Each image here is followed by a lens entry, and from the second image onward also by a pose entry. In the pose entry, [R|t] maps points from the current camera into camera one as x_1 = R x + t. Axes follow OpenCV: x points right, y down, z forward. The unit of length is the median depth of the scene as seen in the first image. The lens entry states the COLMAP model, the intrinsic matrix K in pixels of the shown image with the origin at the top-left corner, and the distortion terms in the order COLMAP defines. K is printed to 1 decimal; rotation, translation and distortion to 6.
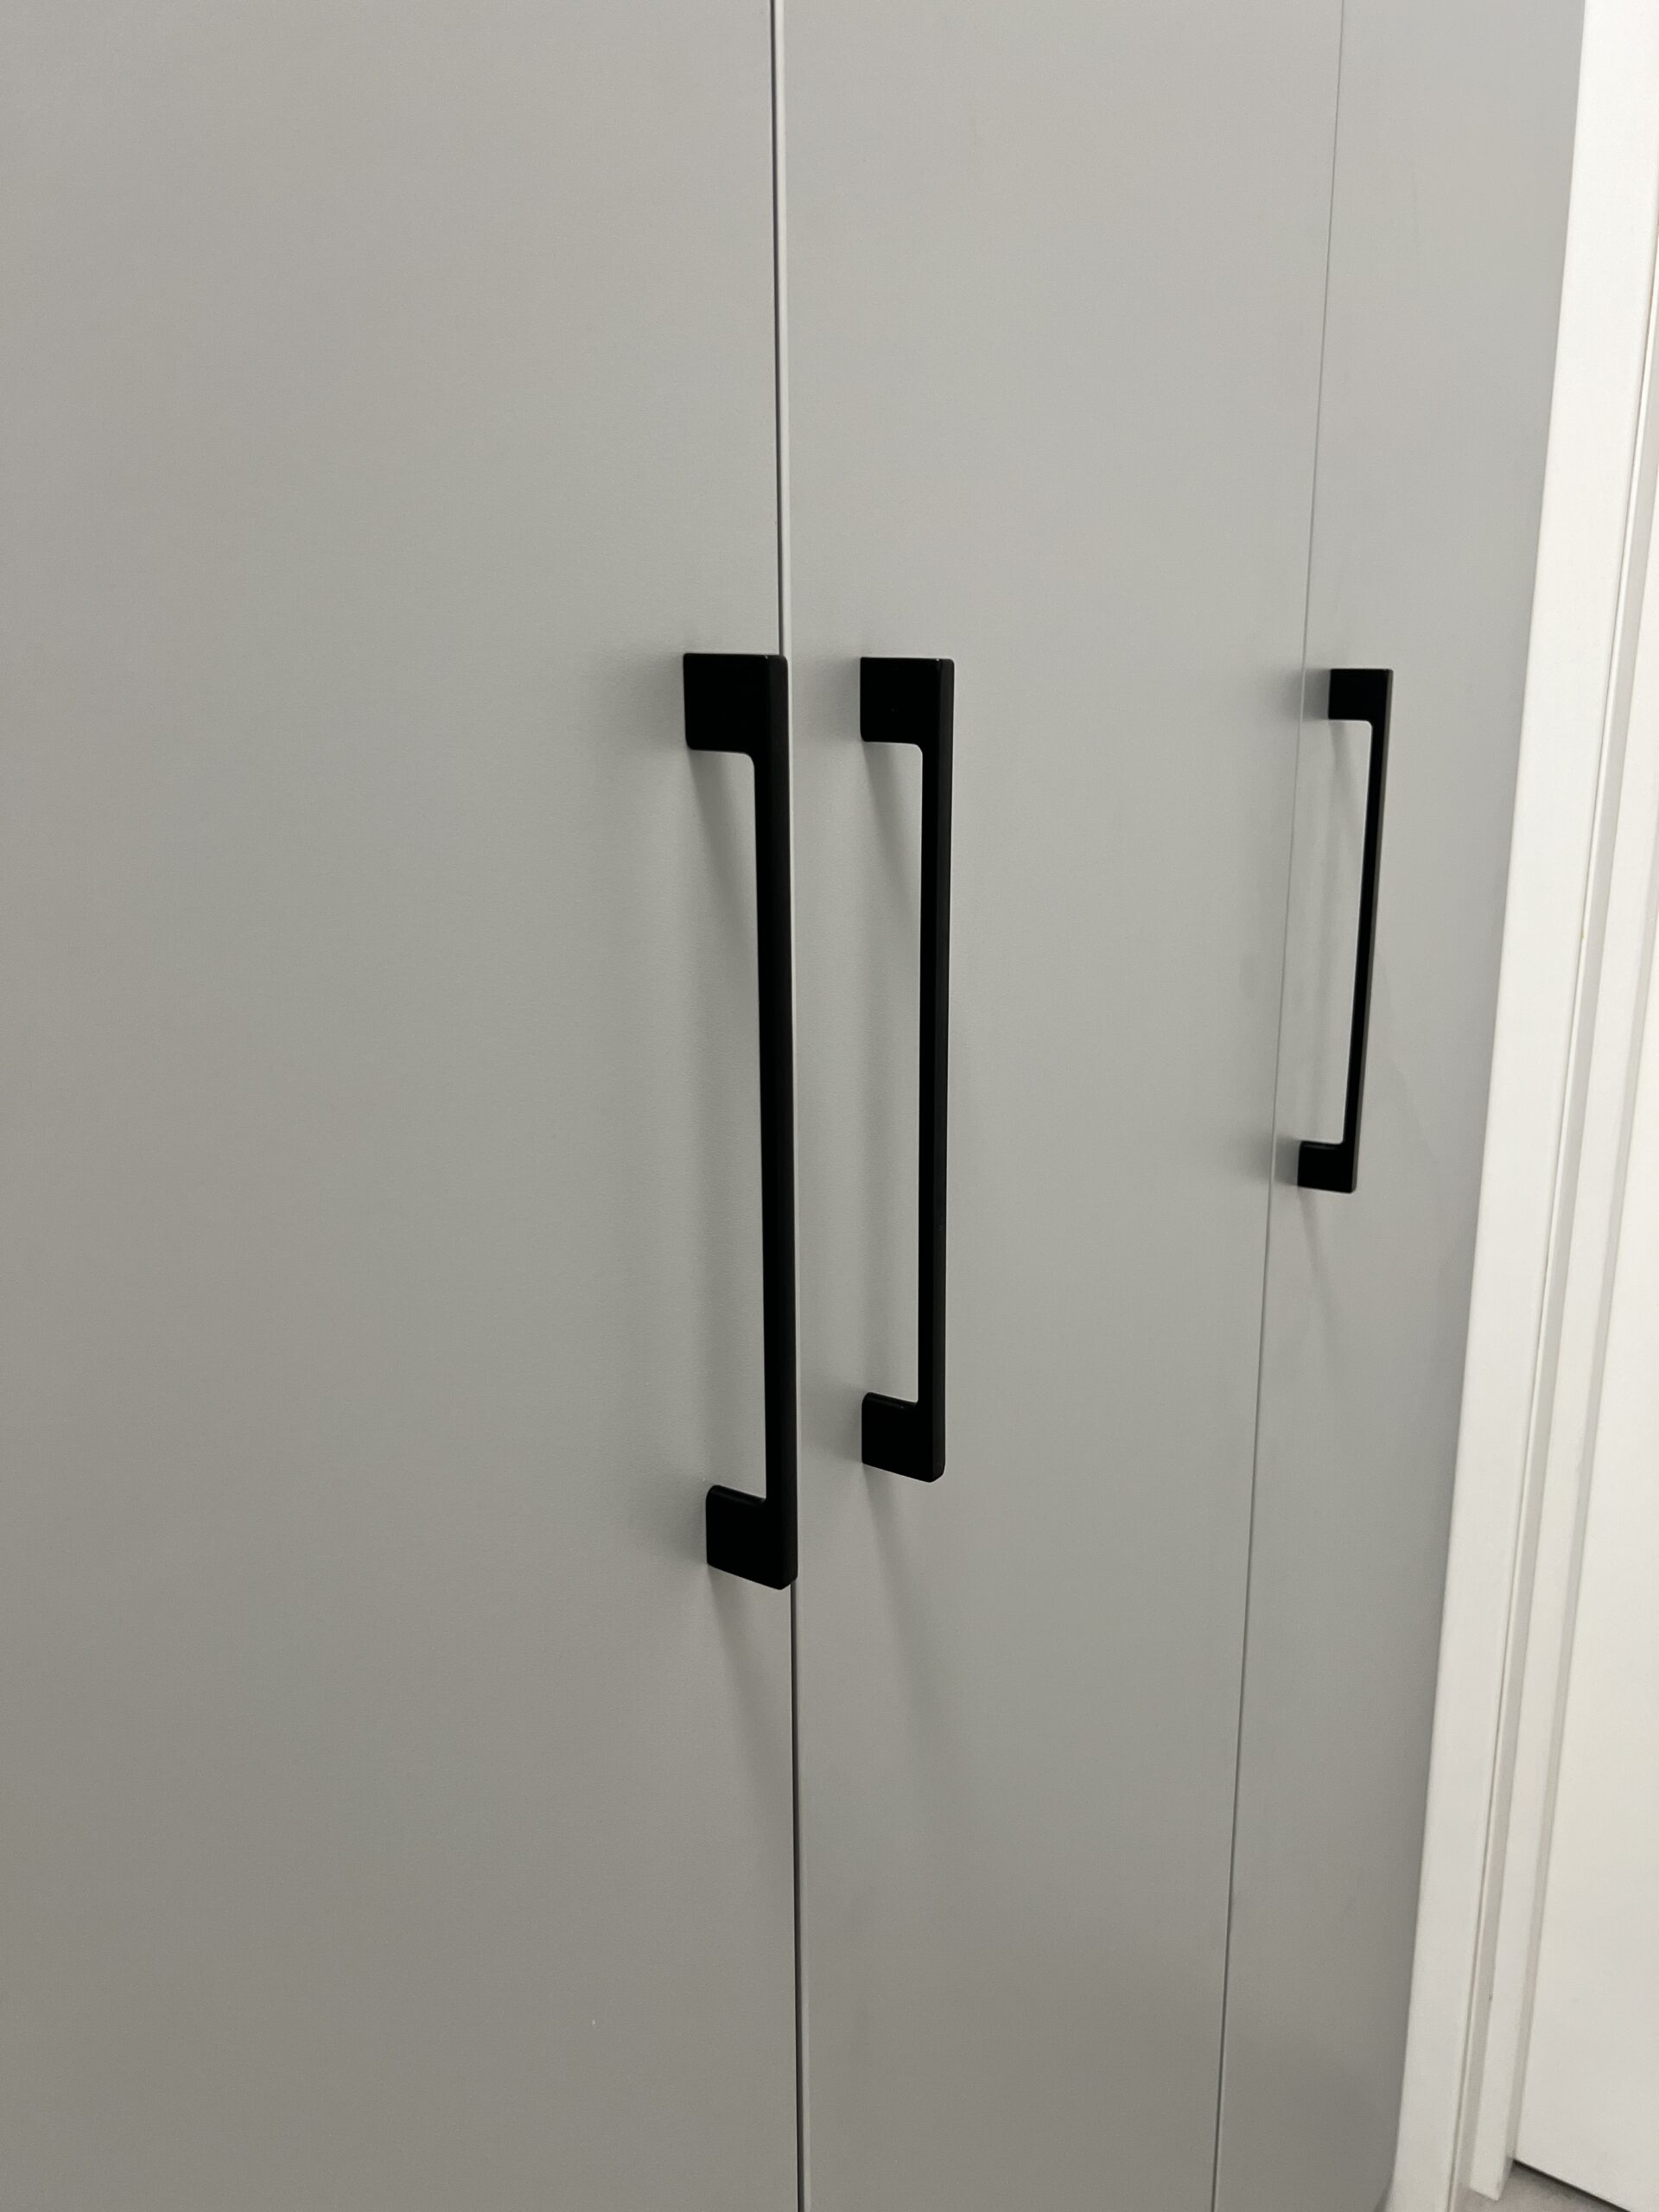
lens RADIAL K [[1639.6, 0, 829.5], [0, 1639.6, 1106.0], [0, 0, 1]] dist [0.031008, -0.003181]
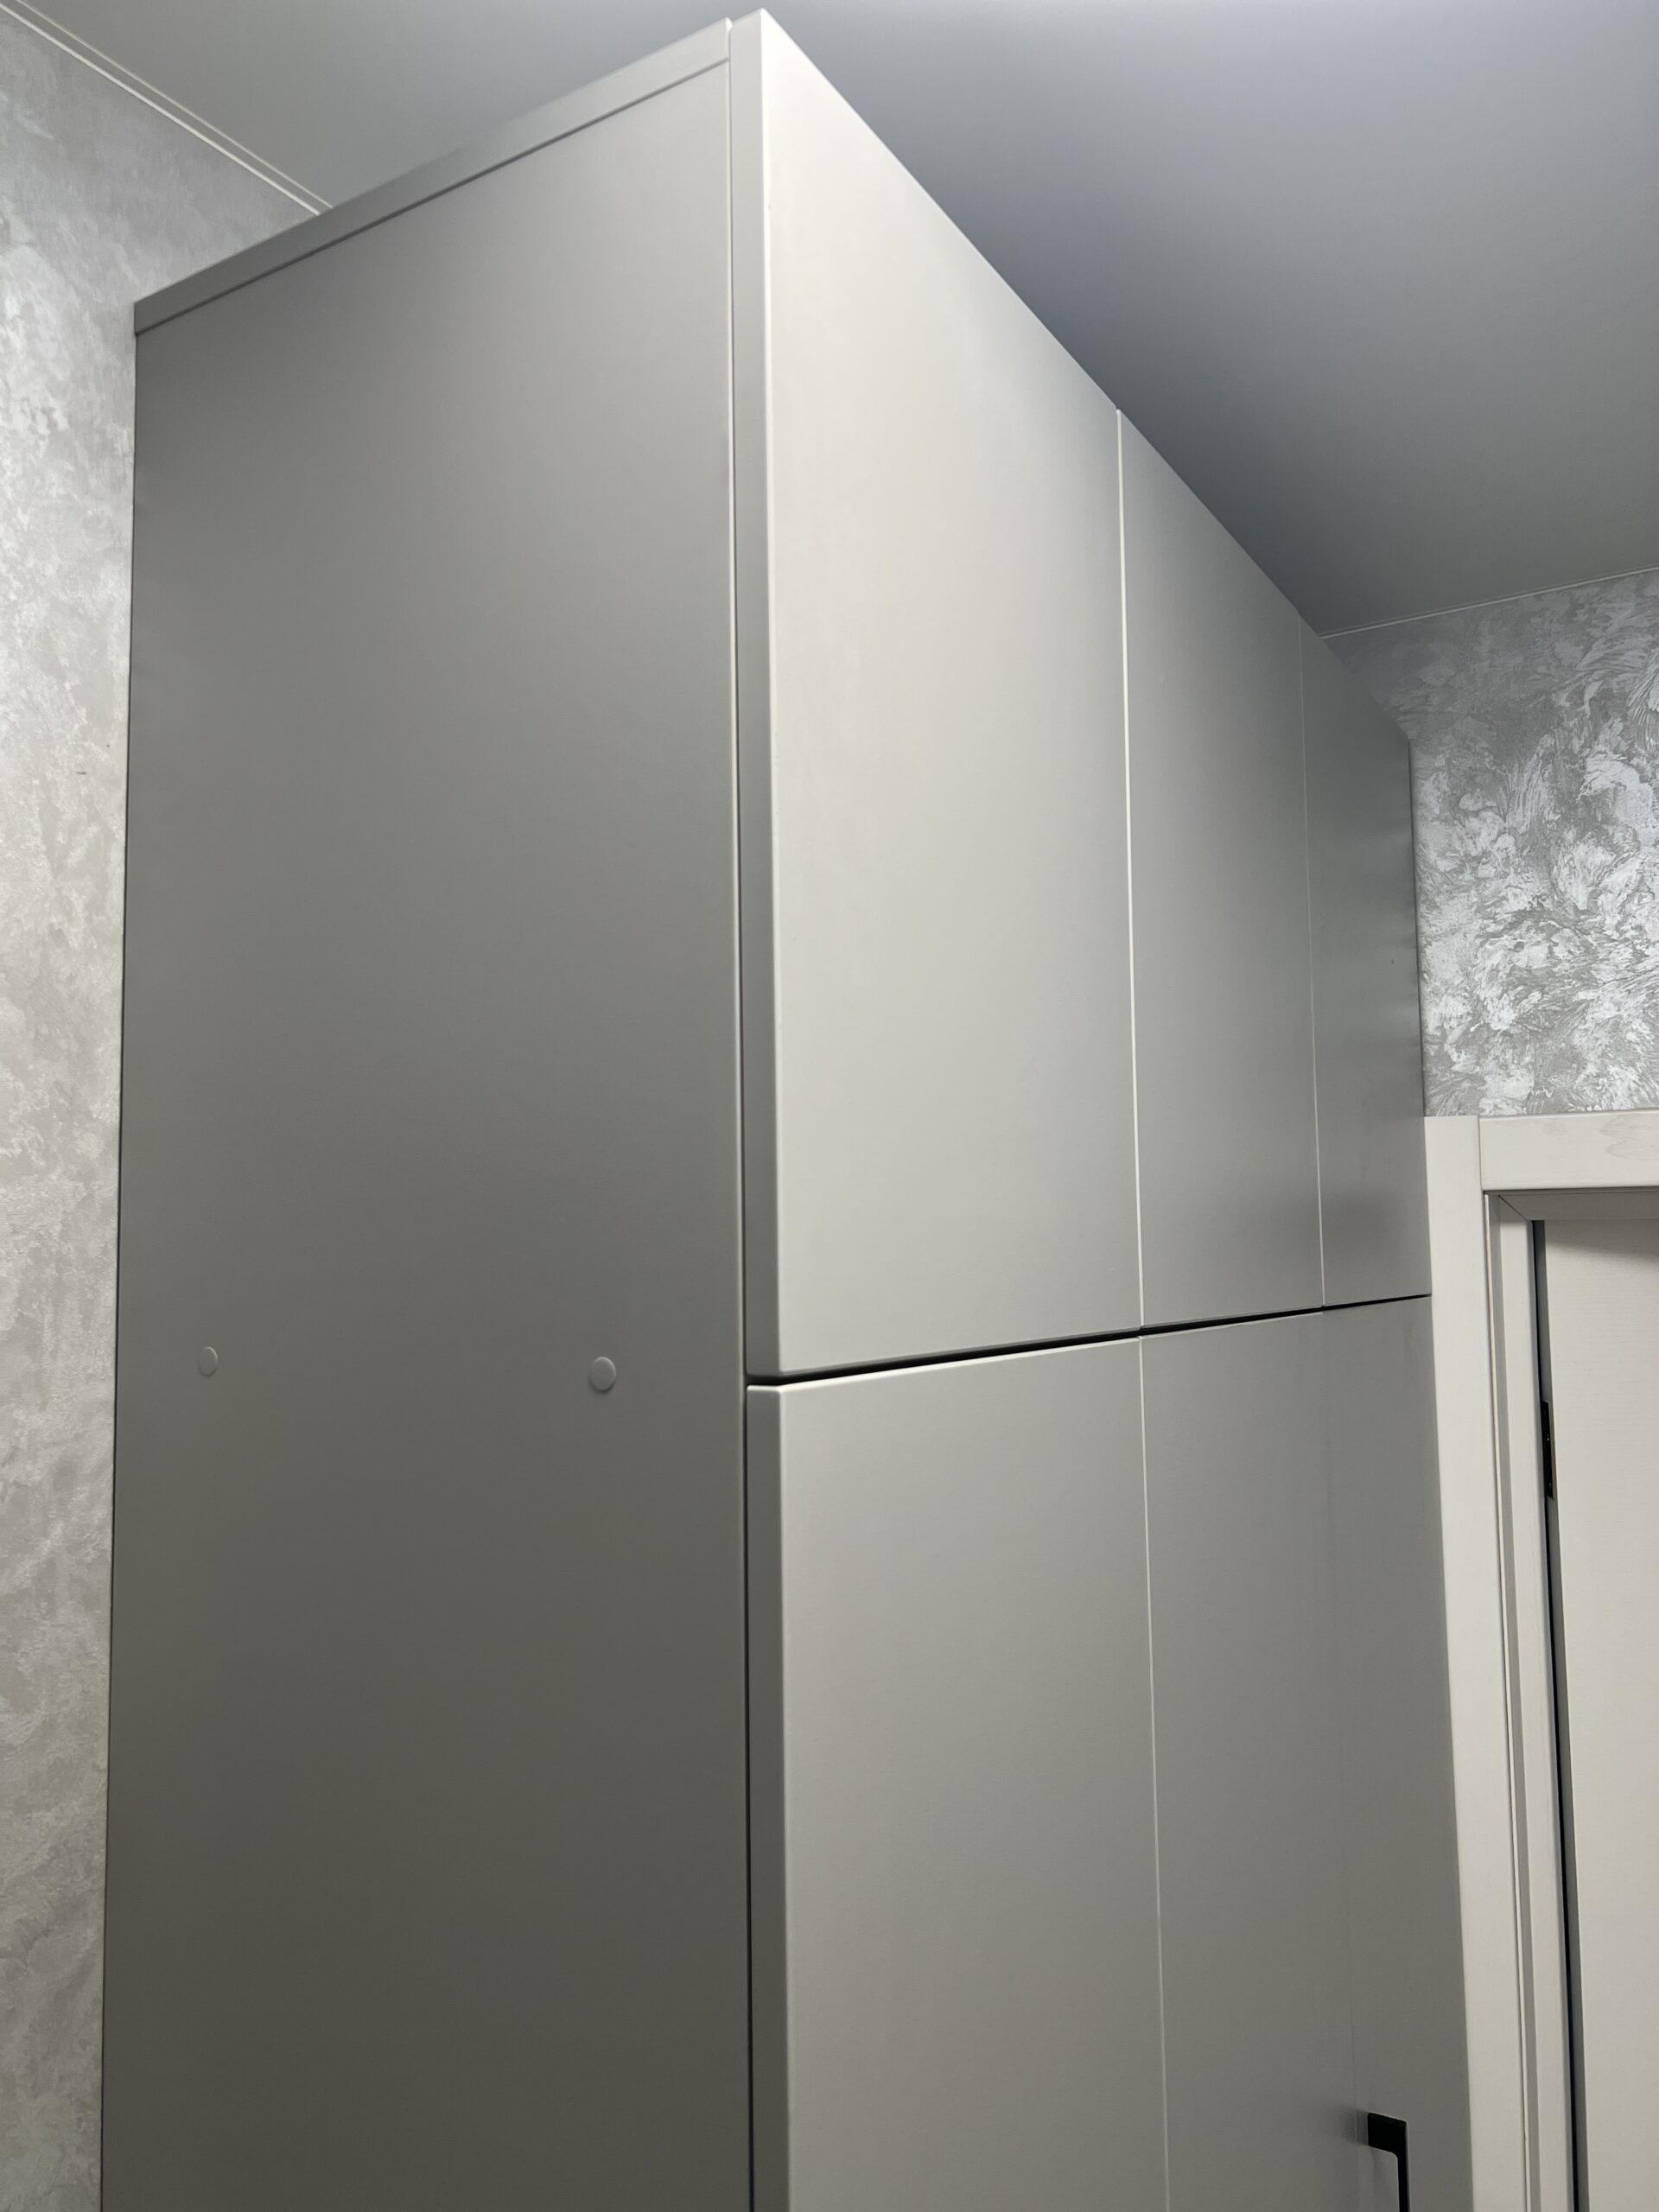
lens RADIAL K [[1639.6, 0, 829.5], [0, 1639.6, 1106.0], [0, 0, 1]] dist [0.031008, -0.003181]
pose [[0.996737, -0.007802, 0.080335, -0.375467], [0.032894, 0.948176, -0.316040, -0.769476], [-0.073706, 0.317651, 0.945339, -0.889892]]
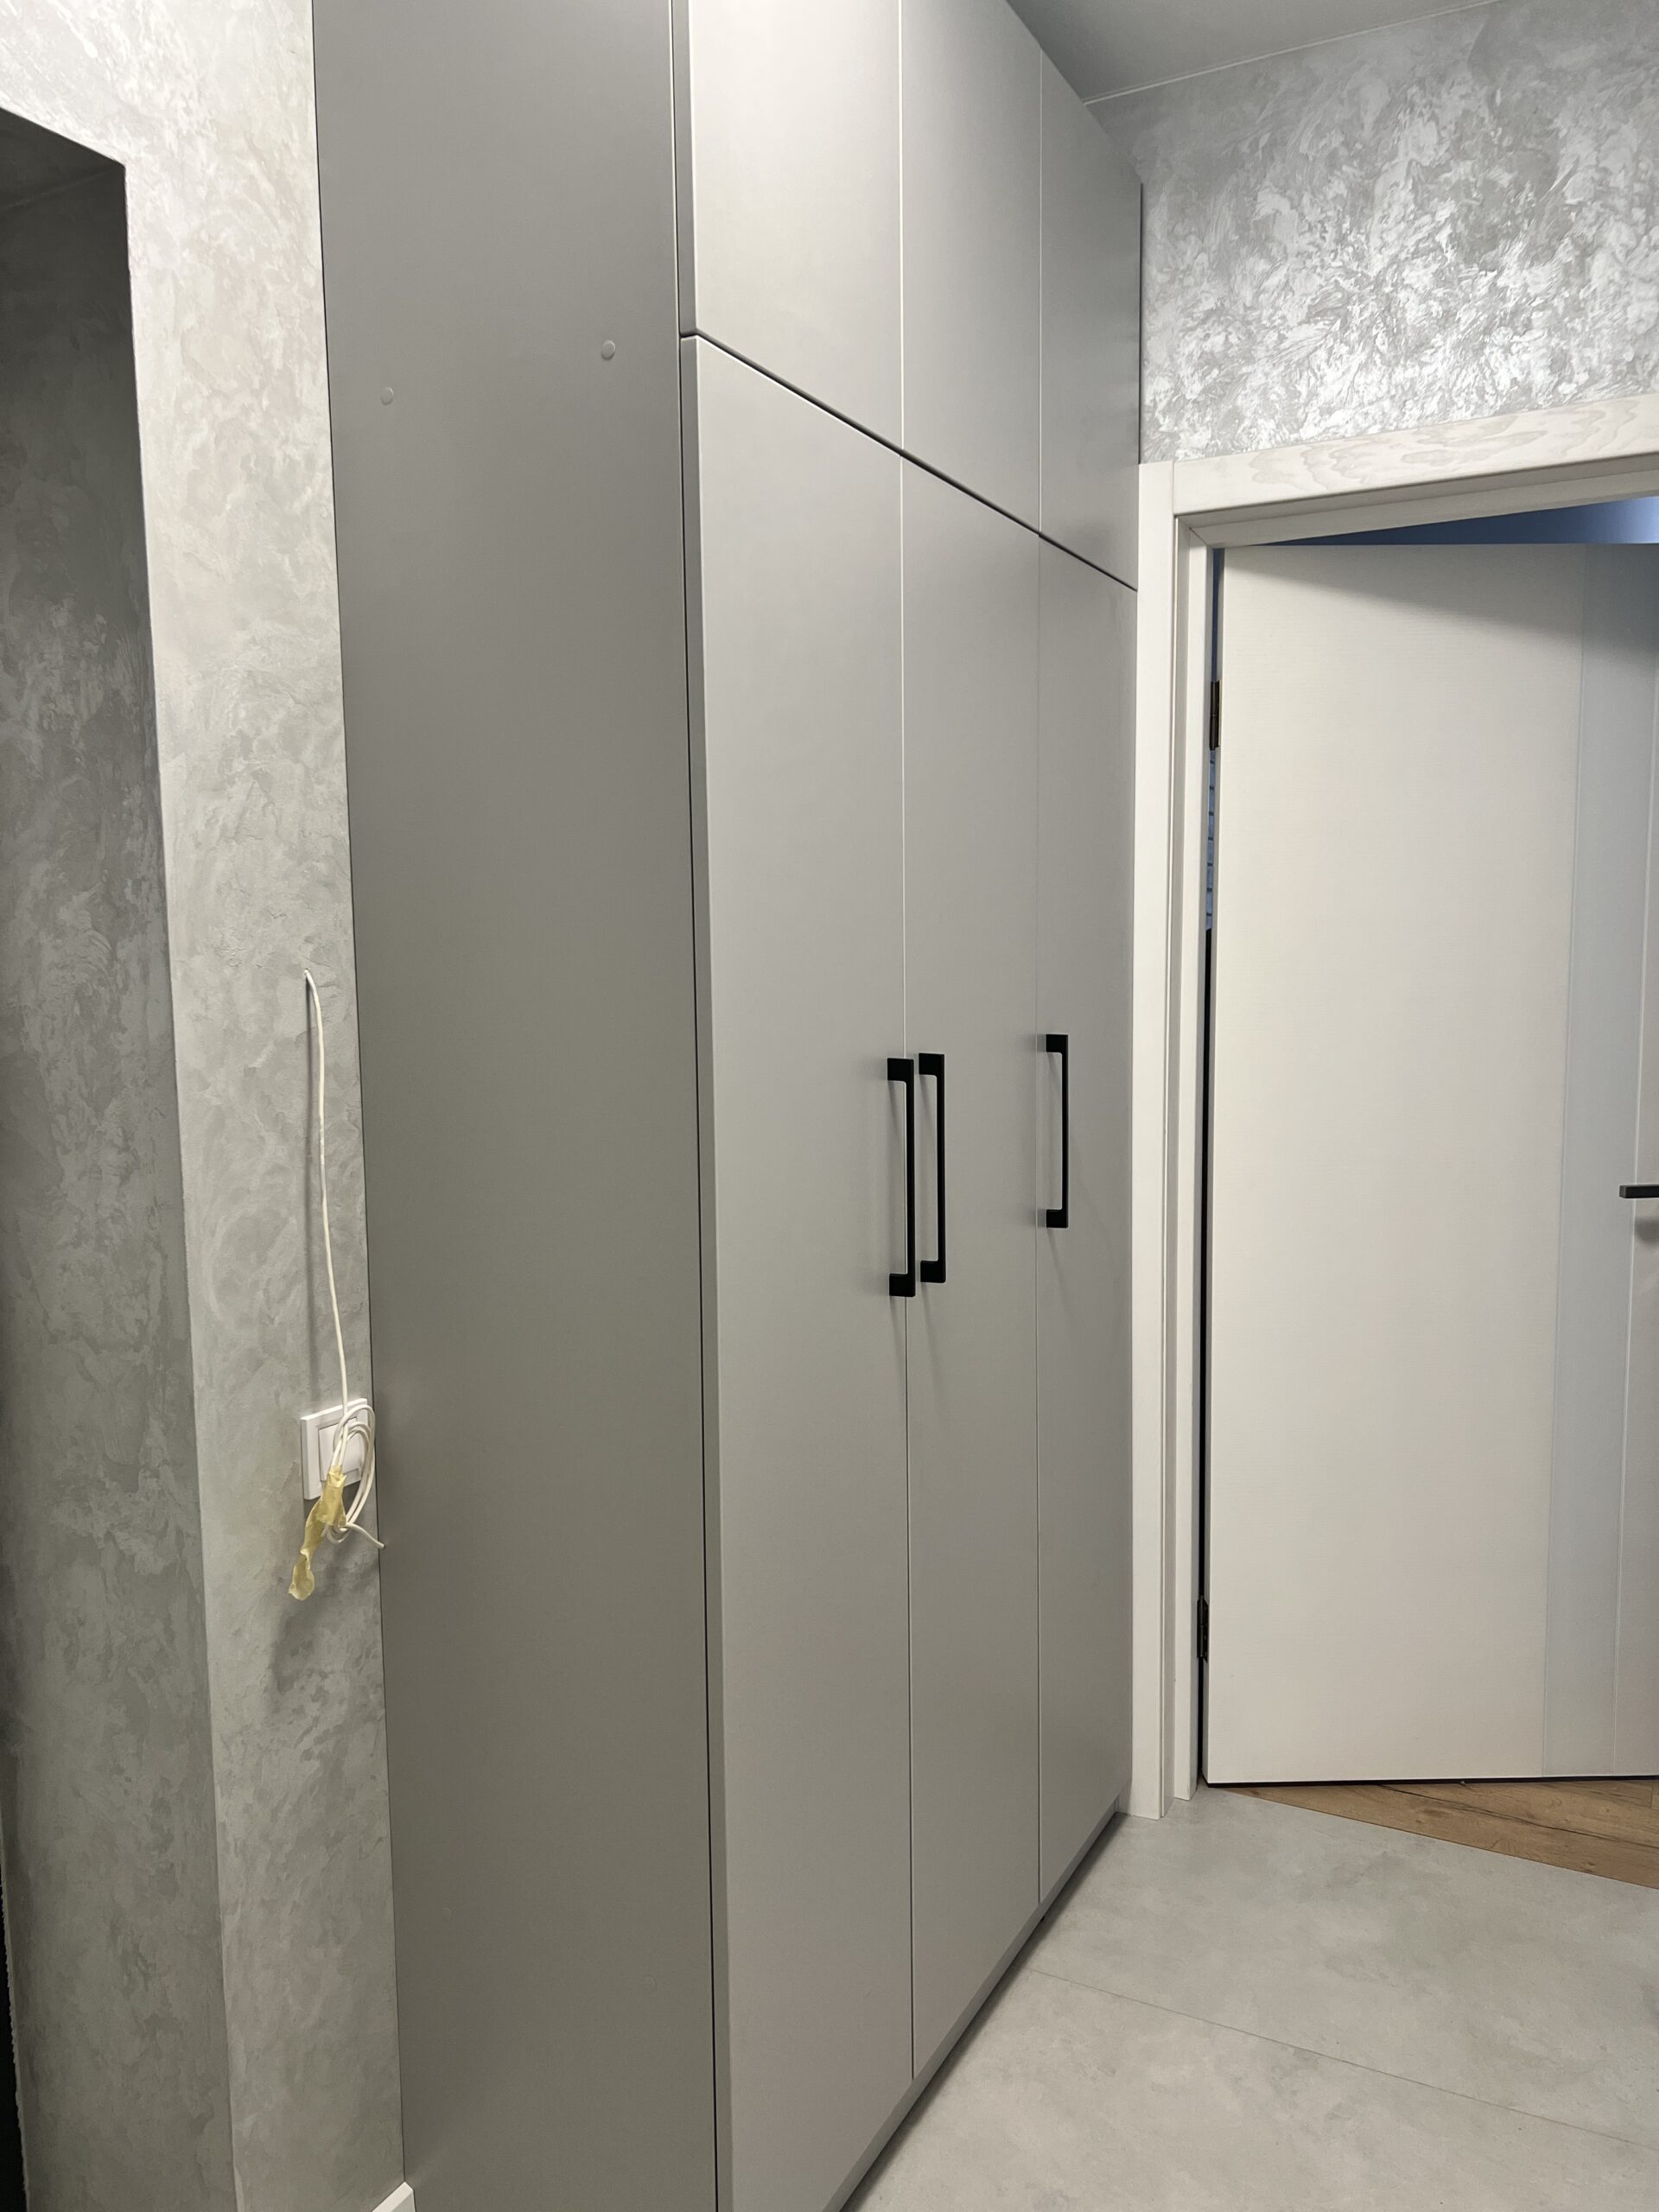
lens RADIAL K [[1639.6, 0, 829.5], [0, 1639.6, 1106.0], [0, 0, 1]] dist [0.031008, -0.003181]
pose [[0.991018, -0.020507, 0.132150, -0.449189], [0.040187, 0.988168, -0.148020, 0.259954], [-0.127551, 0.152001, 0.980115, -1.737282]]
